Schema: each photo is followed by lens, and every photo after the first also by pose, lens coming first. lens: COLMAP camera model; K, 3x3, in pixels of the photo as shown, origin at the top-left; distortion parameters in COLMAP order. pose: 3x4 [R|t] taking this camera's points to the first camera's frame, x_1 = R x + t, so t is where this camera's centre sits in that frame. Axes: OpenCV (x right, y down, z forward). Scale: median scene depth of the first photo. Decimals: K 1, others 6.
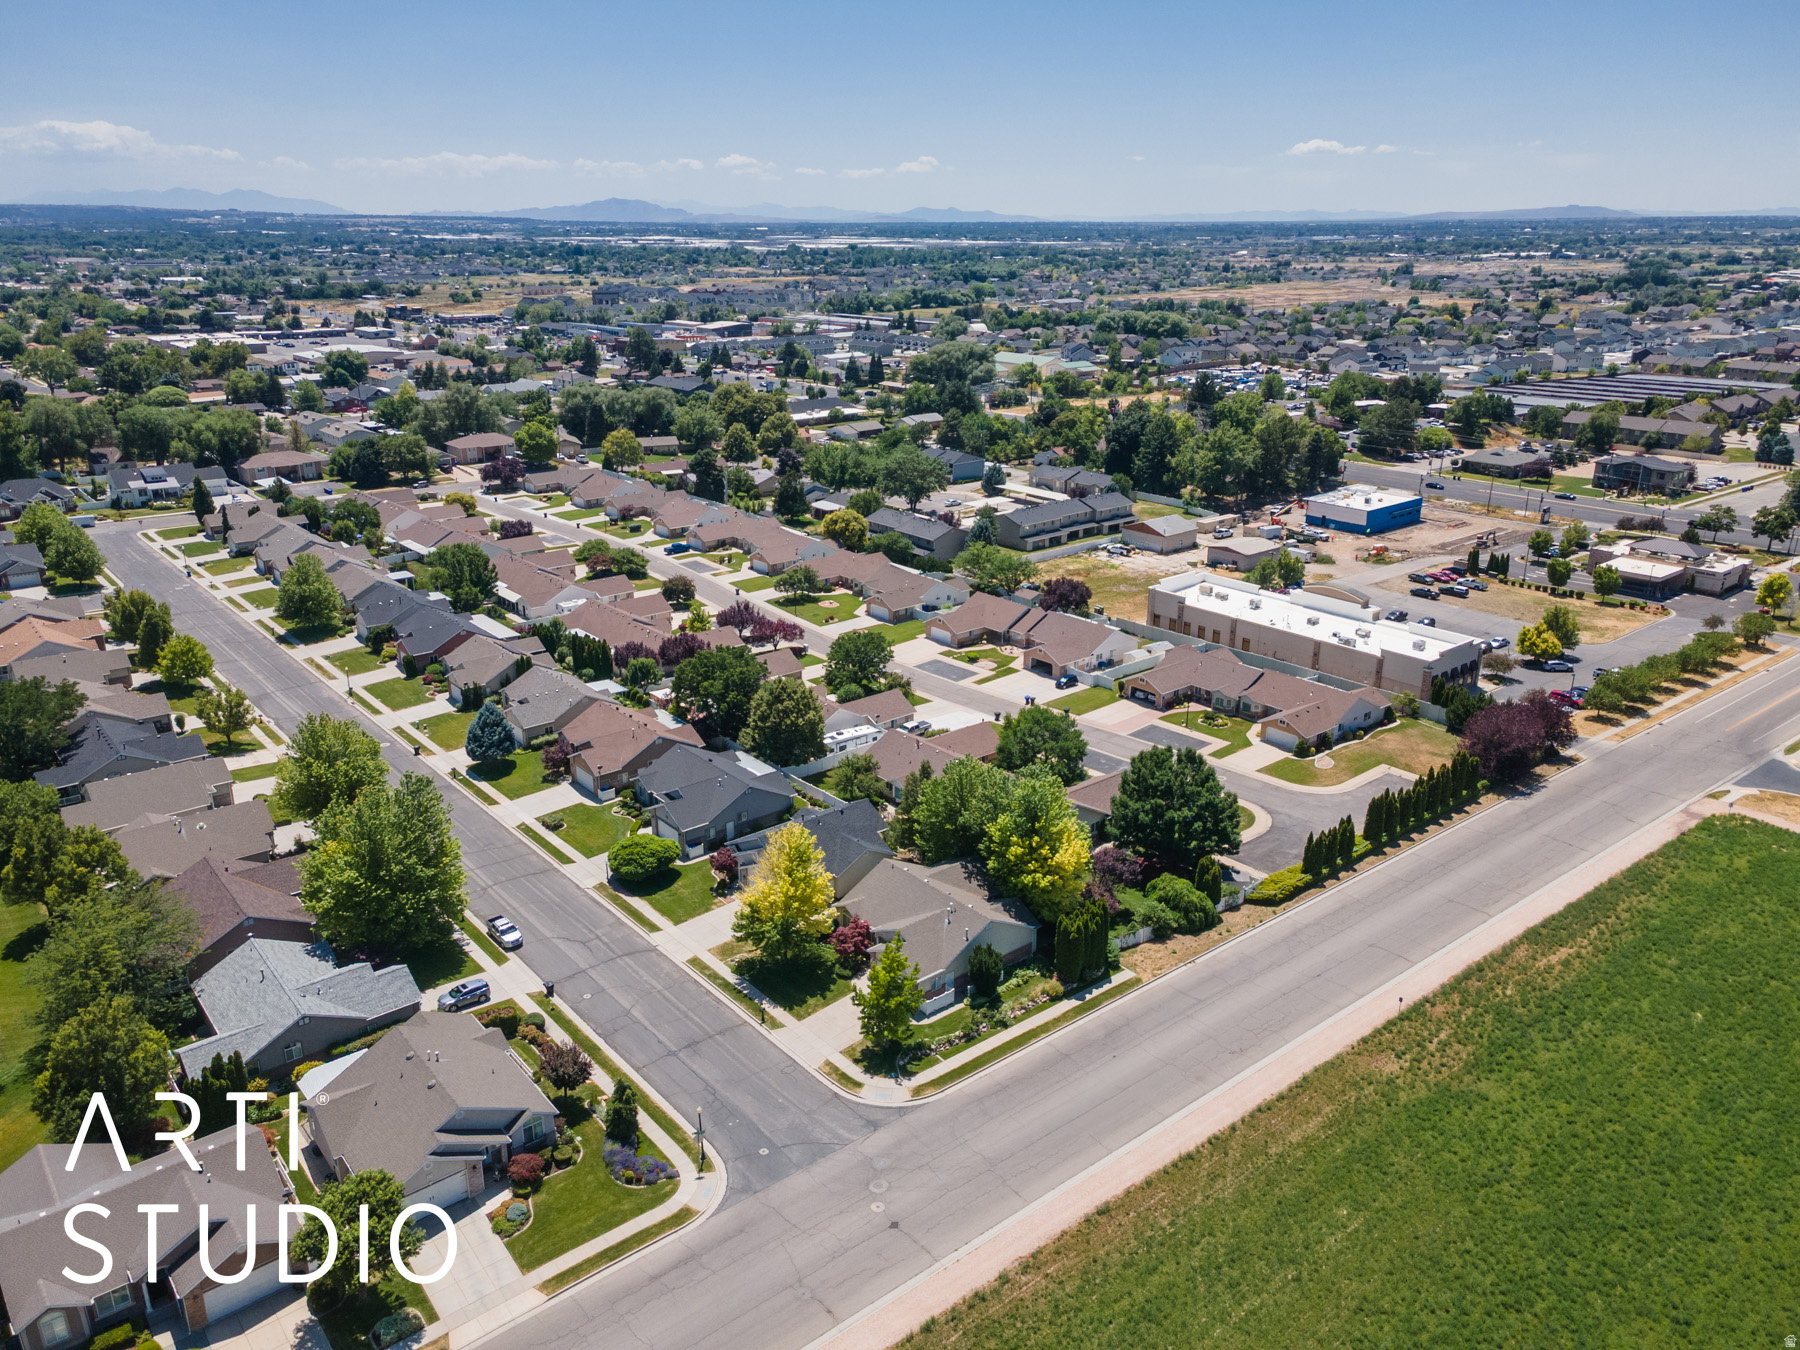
lens RADIAL K [[1326.3, 0, 881.0], [0, 1326.3, 675.5], [0, 0, 1]] dist [0.010014, 0.075678]
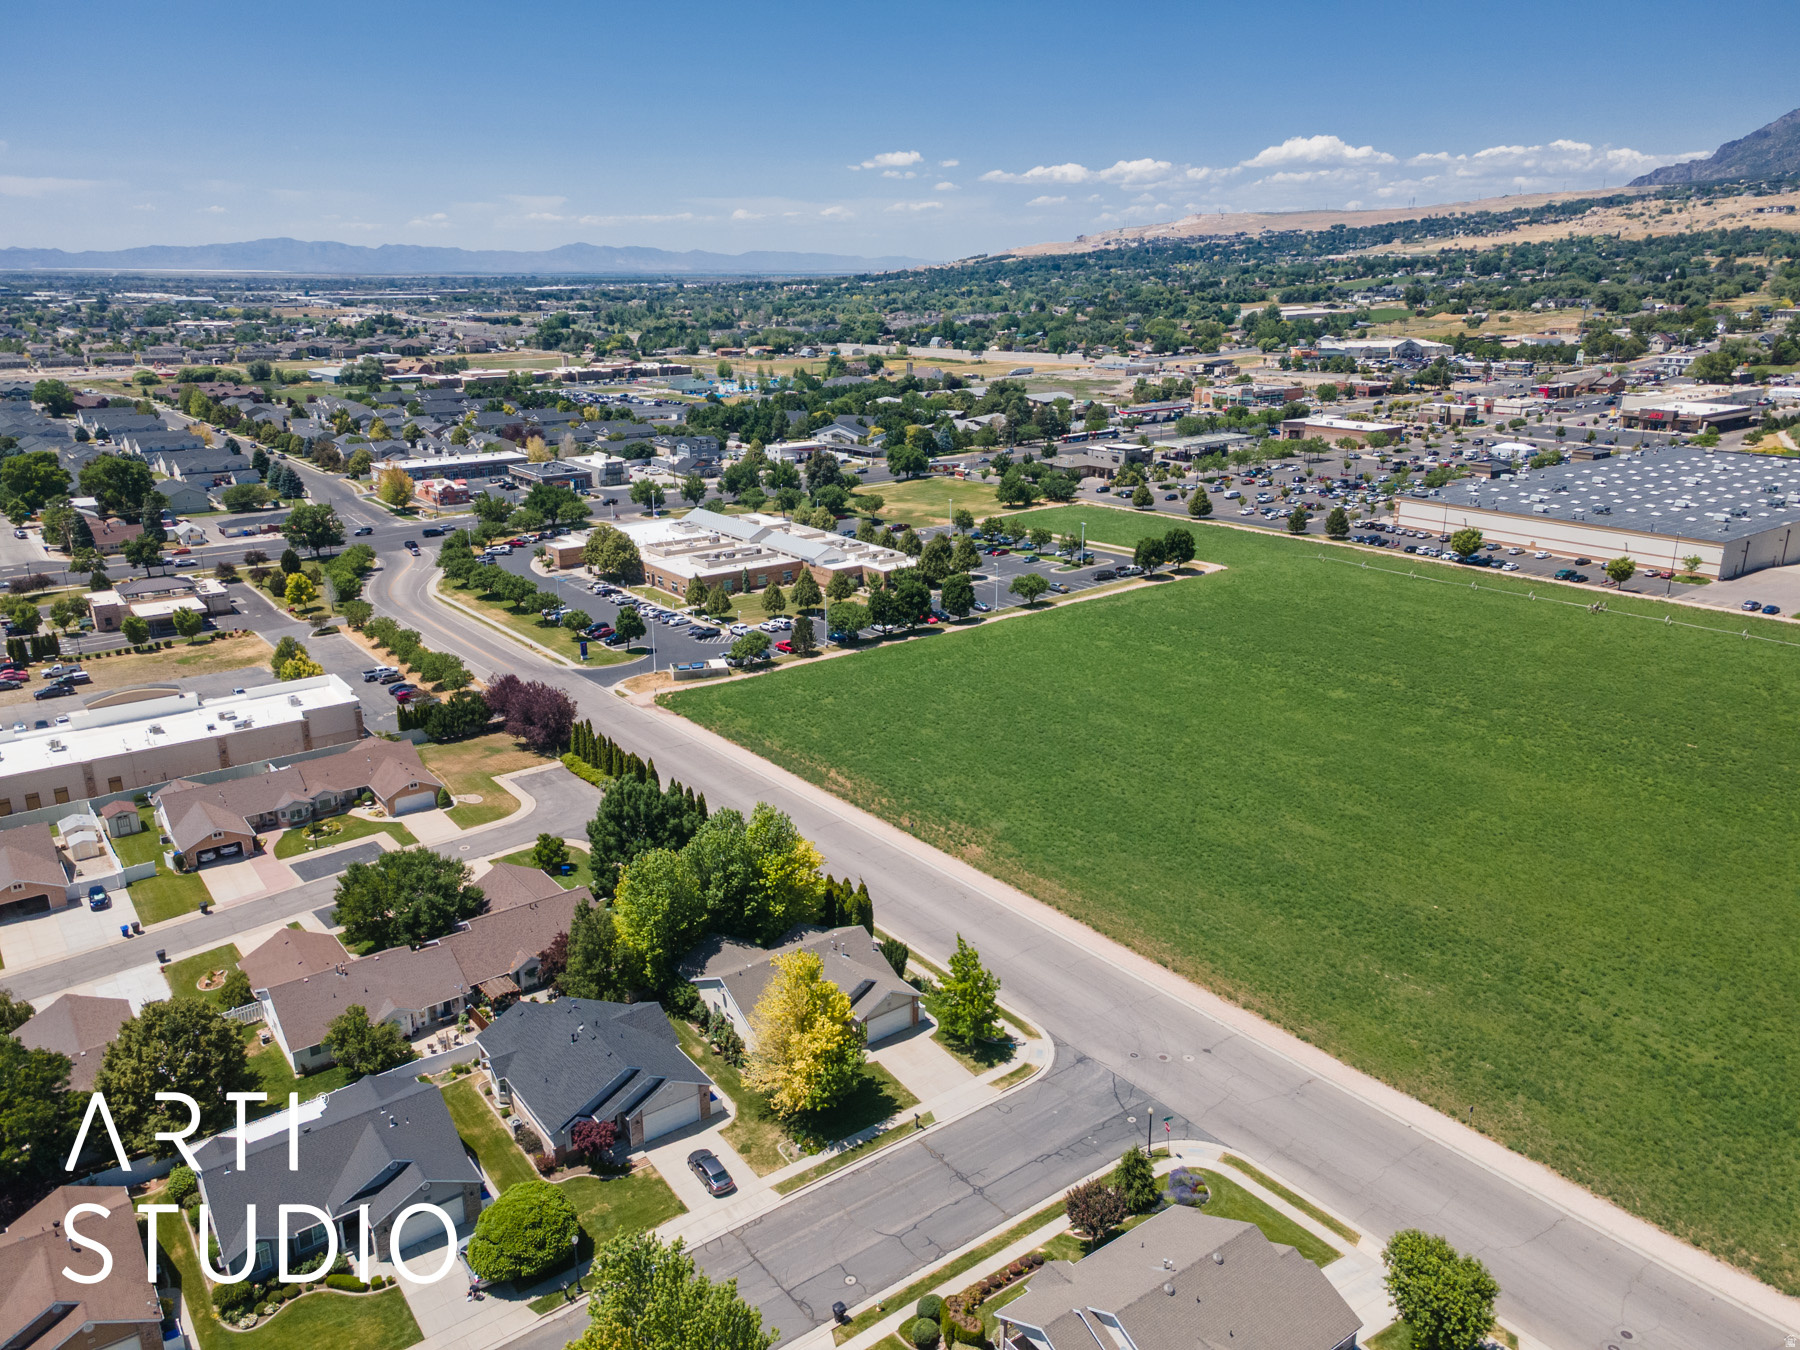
lens RADIAL K [[1319.6, 0, 890.2], [0, 1319.6, 680.2], [0, 0, 1]] dist [0.036761, 0.007999]
pose [[0.034912, -0.301802, 0.952731, -0.711777], [0.334794, 0.901761, 0.273387, -0.223289], [-0.941644, 0.309424, 0.132524, 0.664314]]
